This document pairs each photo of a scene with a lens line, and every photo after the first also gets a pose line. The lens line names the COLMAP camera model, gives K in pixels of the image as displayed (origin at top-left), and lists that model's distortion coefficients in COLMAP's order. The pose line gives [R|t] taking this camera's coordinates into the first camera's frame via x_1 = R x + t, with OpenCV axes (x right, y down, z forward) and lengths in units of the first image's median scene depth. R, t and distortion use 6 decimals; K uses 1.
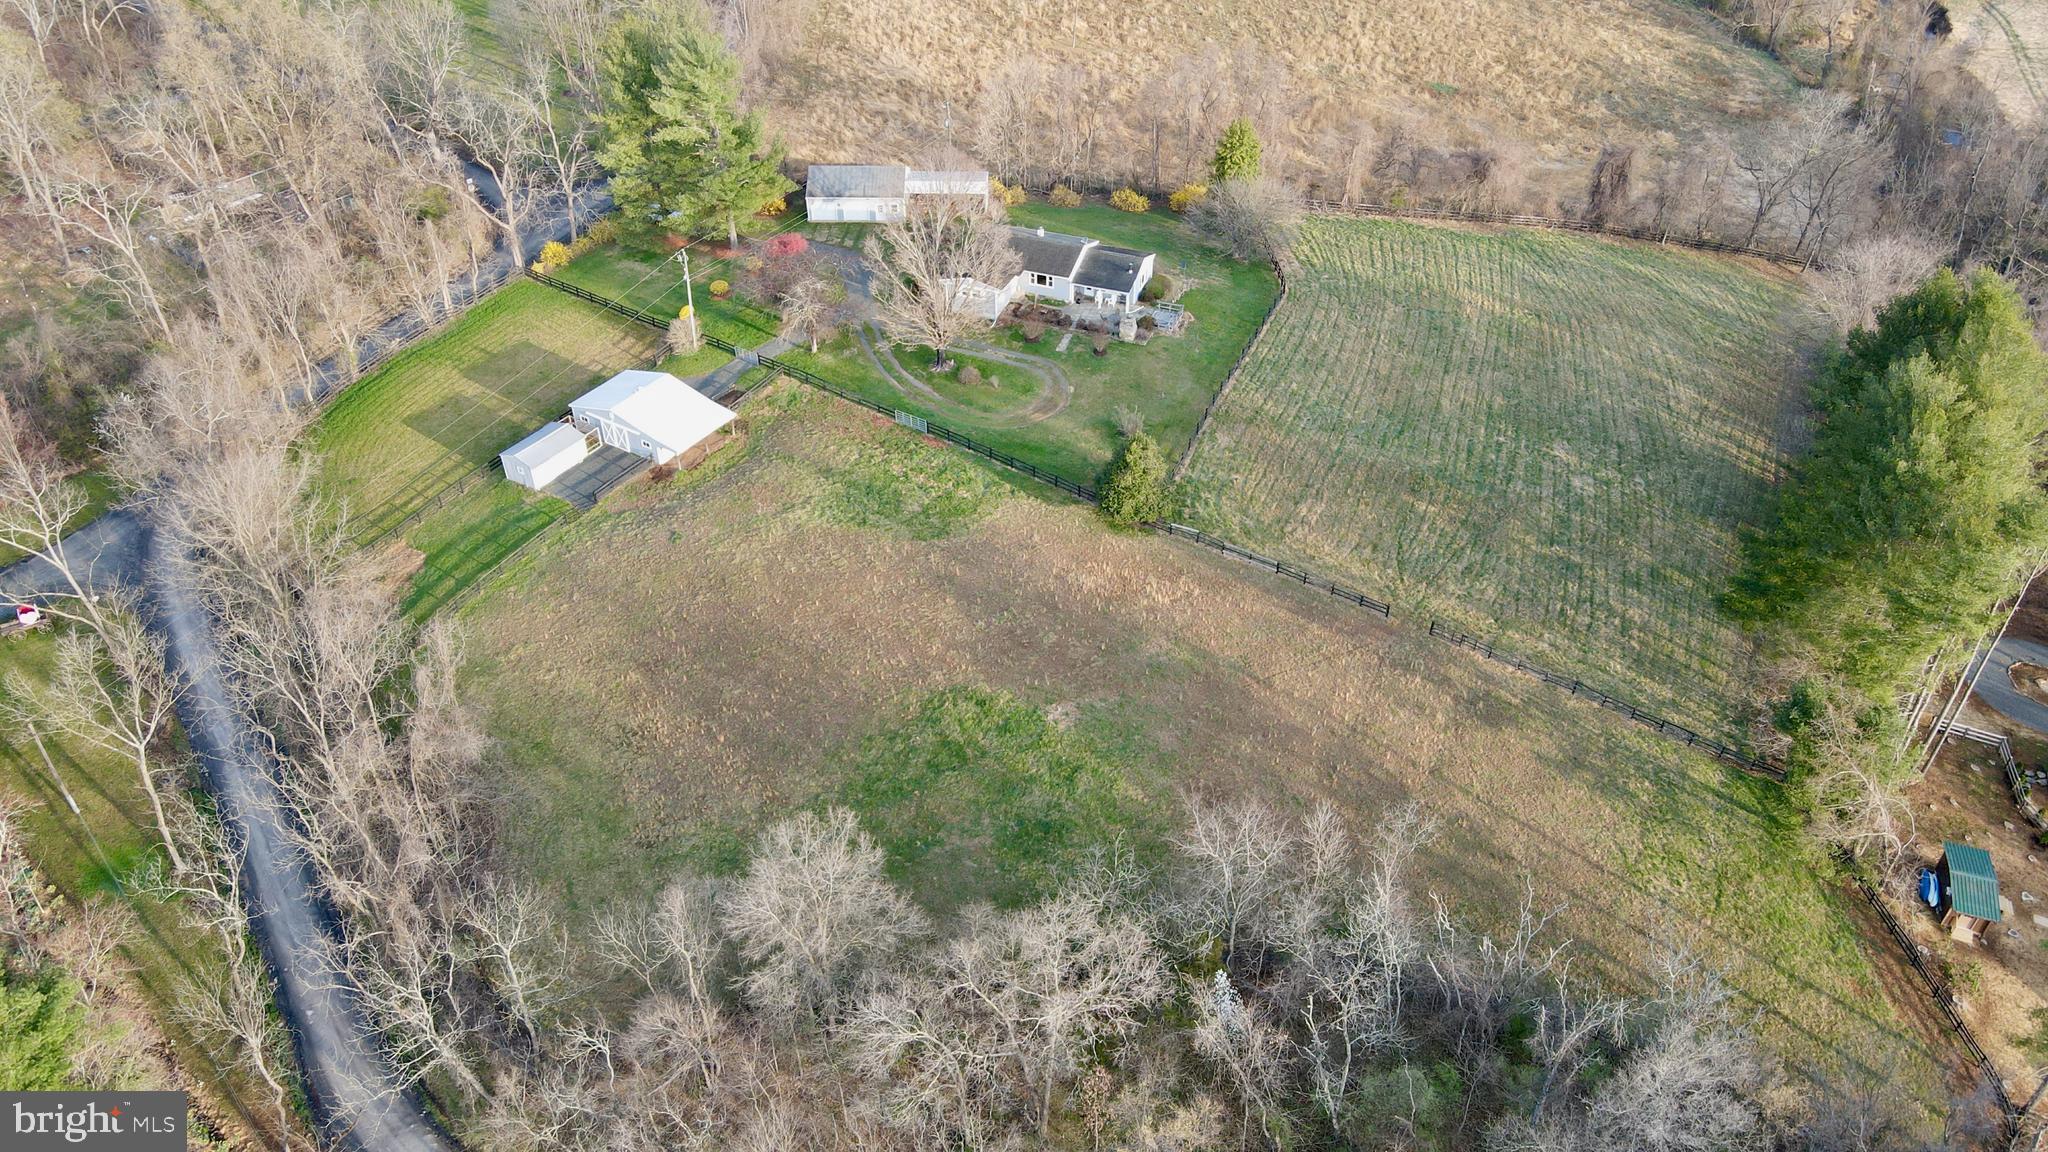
lens RADIAL K [[1529.7, 0, 1026.9], [0, 1529.7, 587.8], [0, 0, 1]] dist [-0.012439, 0.048883]
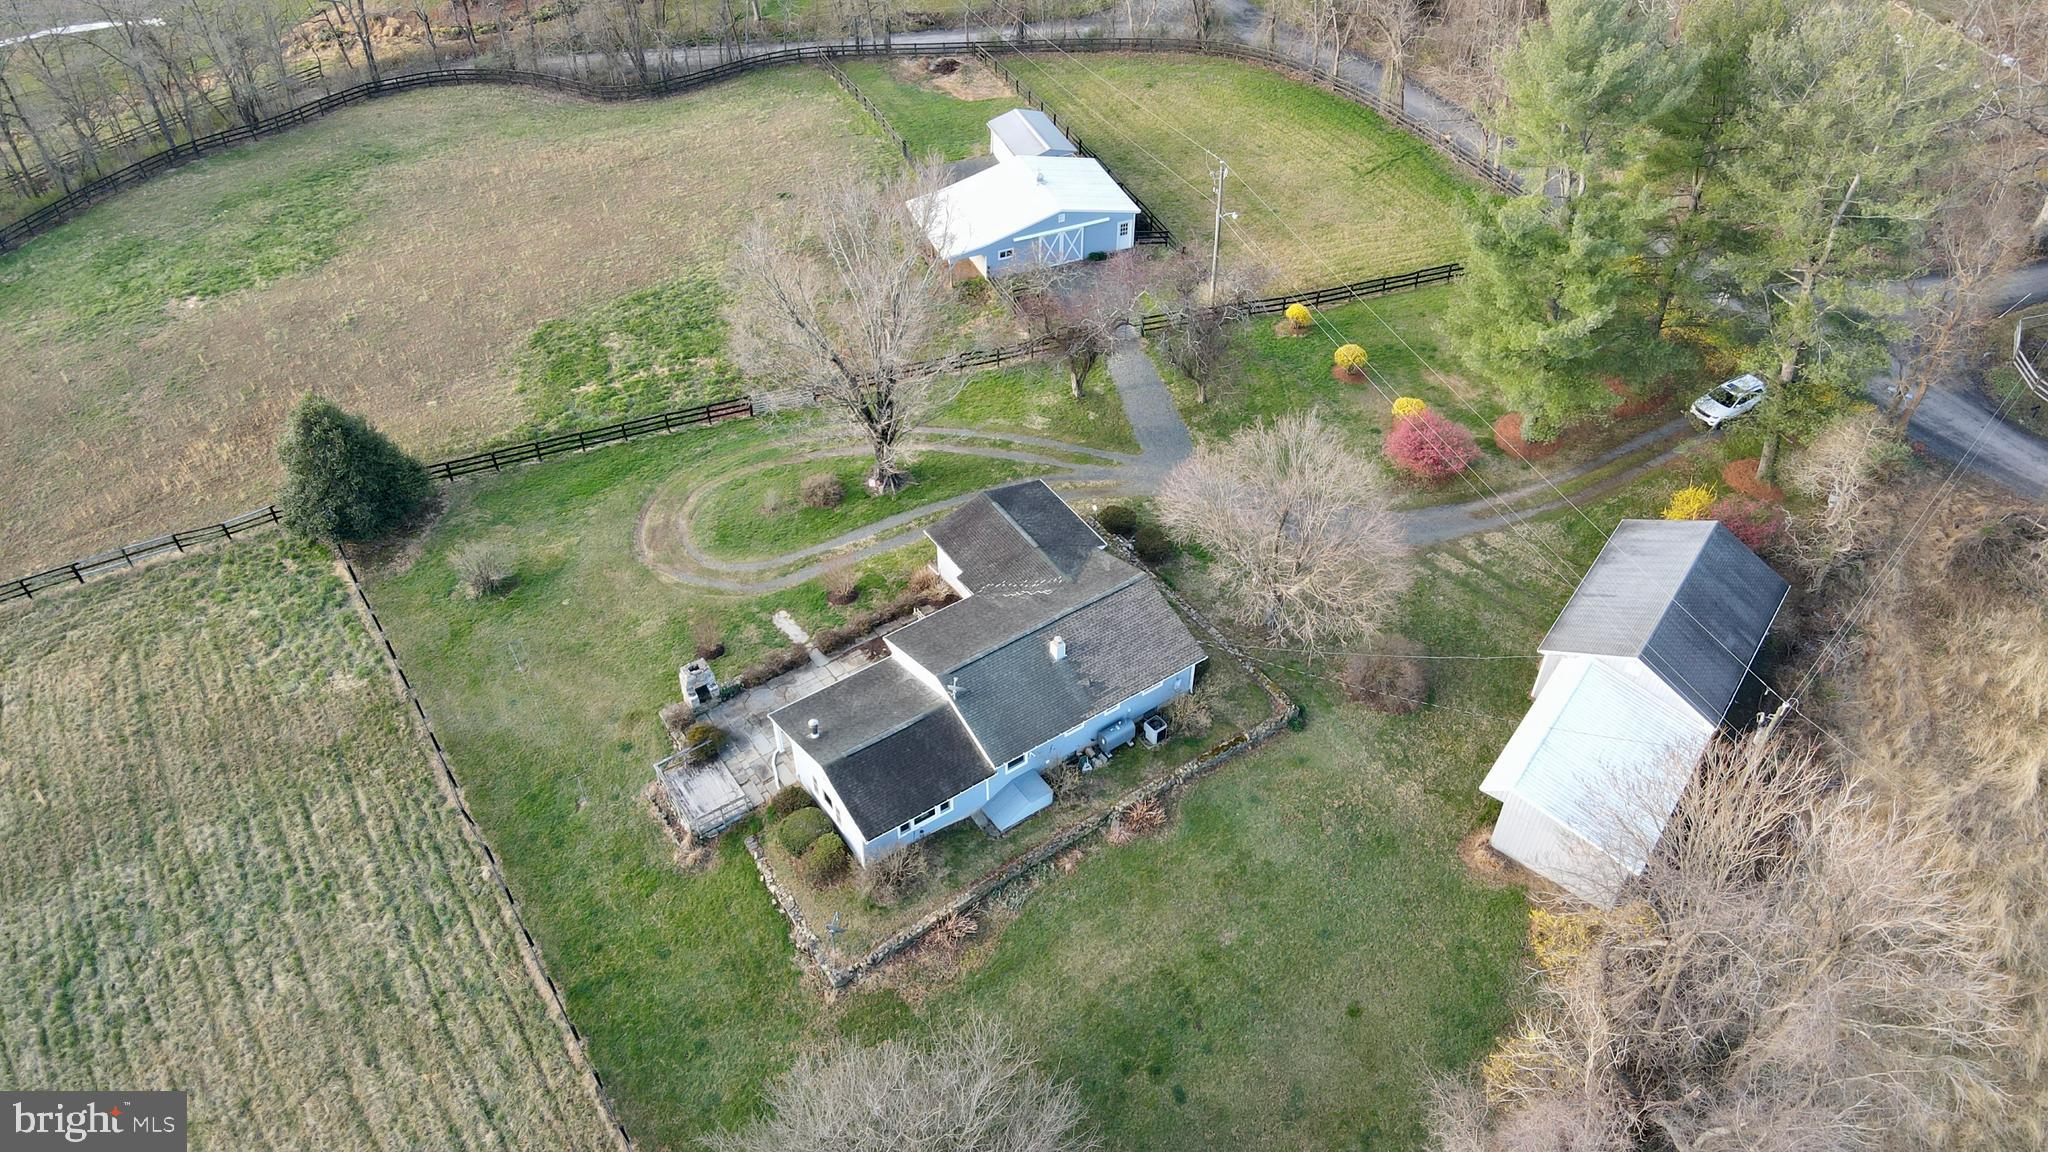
lens RADIAL K [[1529.7, 0, 1029.0], [0, 1529.7, 570.8], [0, 0, 1]] dist [-0.012439, 0.048883]
pose [[-0.562659, 0.581435, -0.587664, 0.264655], [-0.510005, 0.315327, 0.800290, -0.609846], [0.650623, 0.750002, 0.119113, 0.989639]]
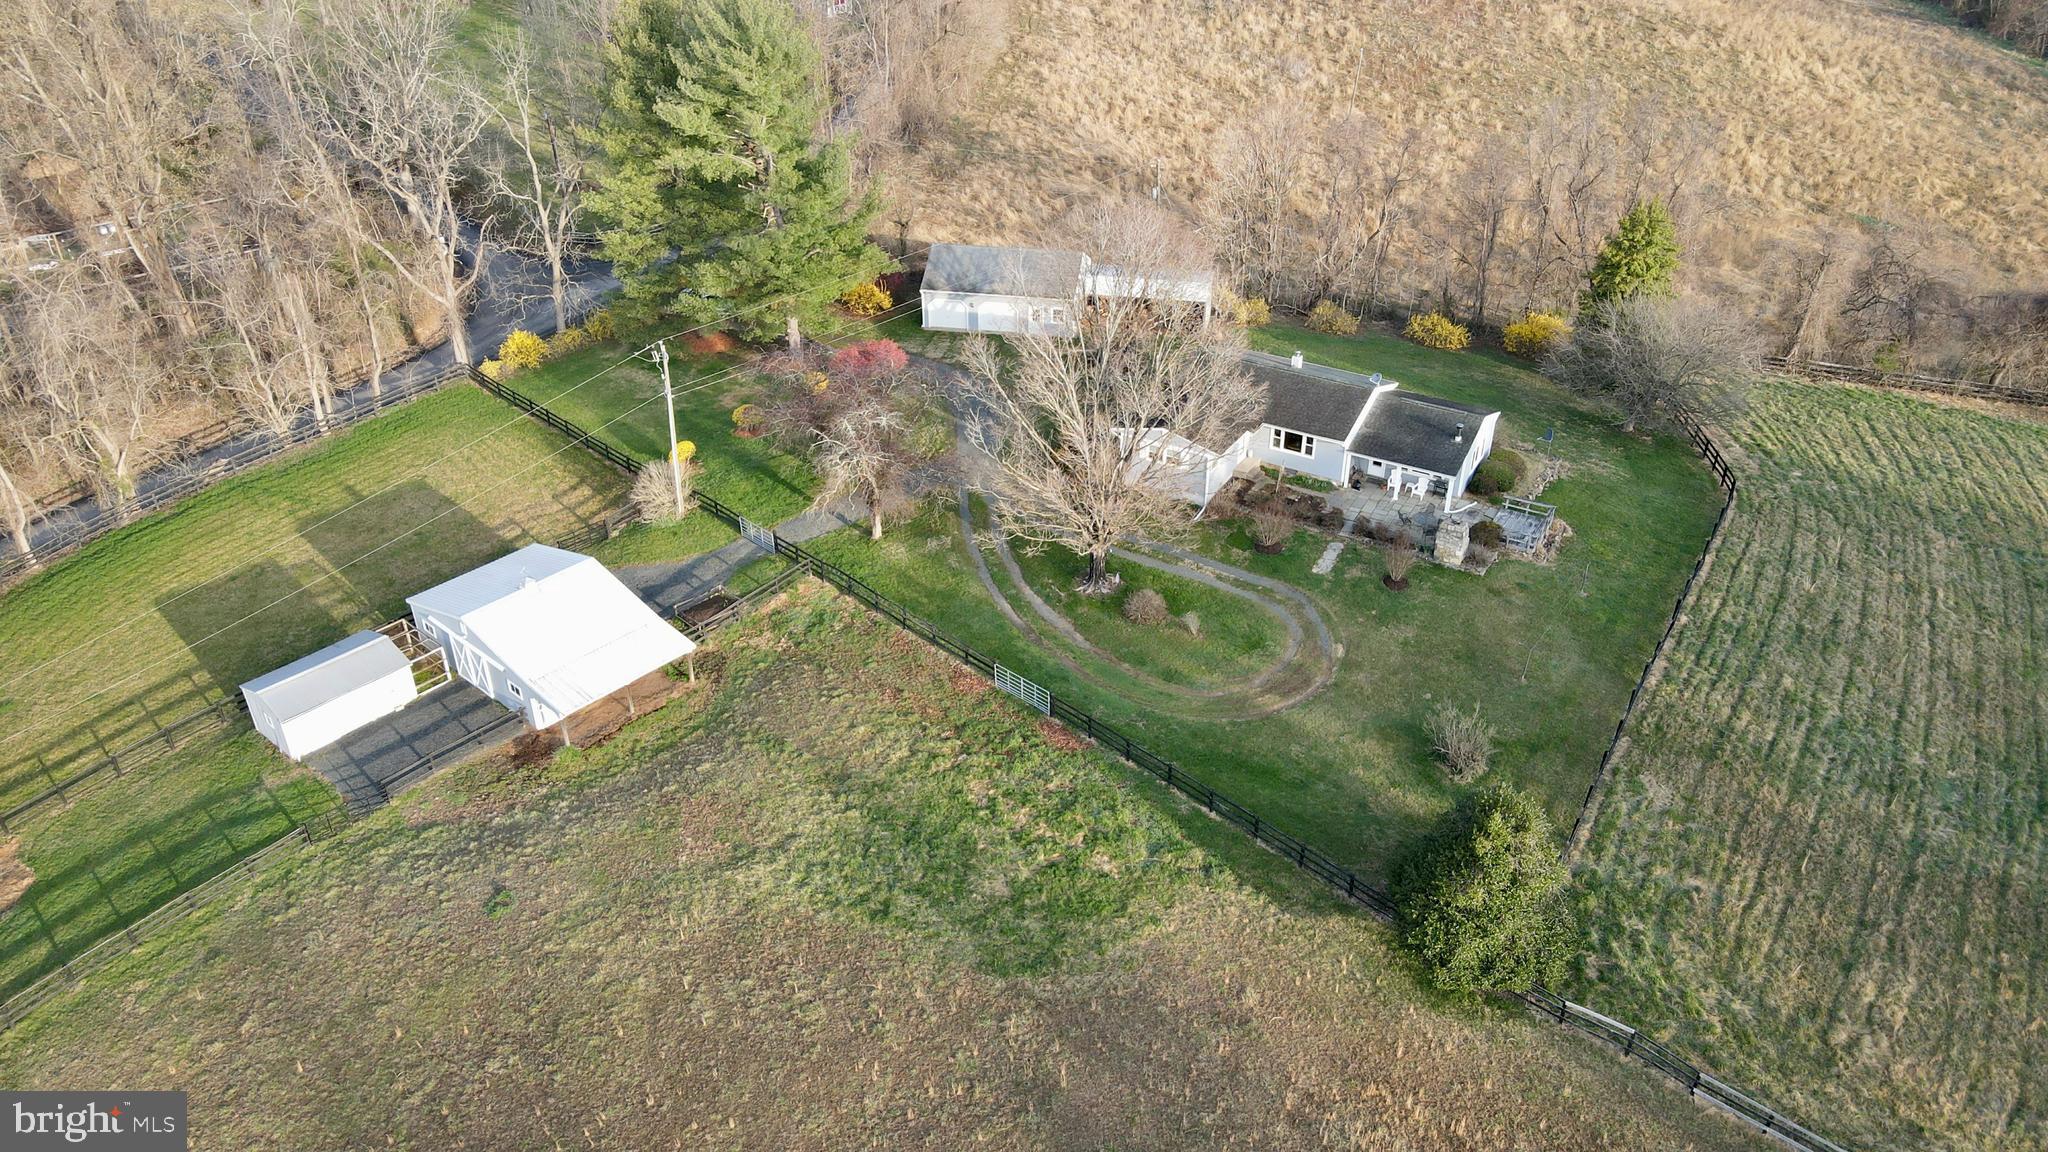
lens RADIAL K [[1529.7, 0, 1023.1], [0, 1529.7, 591.3], [0, 0, 1]] dist [-0.012439, 0.048883]
pose [[0.987311, 0.084707, -0.134317, -0.008443], [-0.098642, 0.990012, -0.100730, -0.084773], [0.124443, 0.112702, 0.985805, 0.462584]]
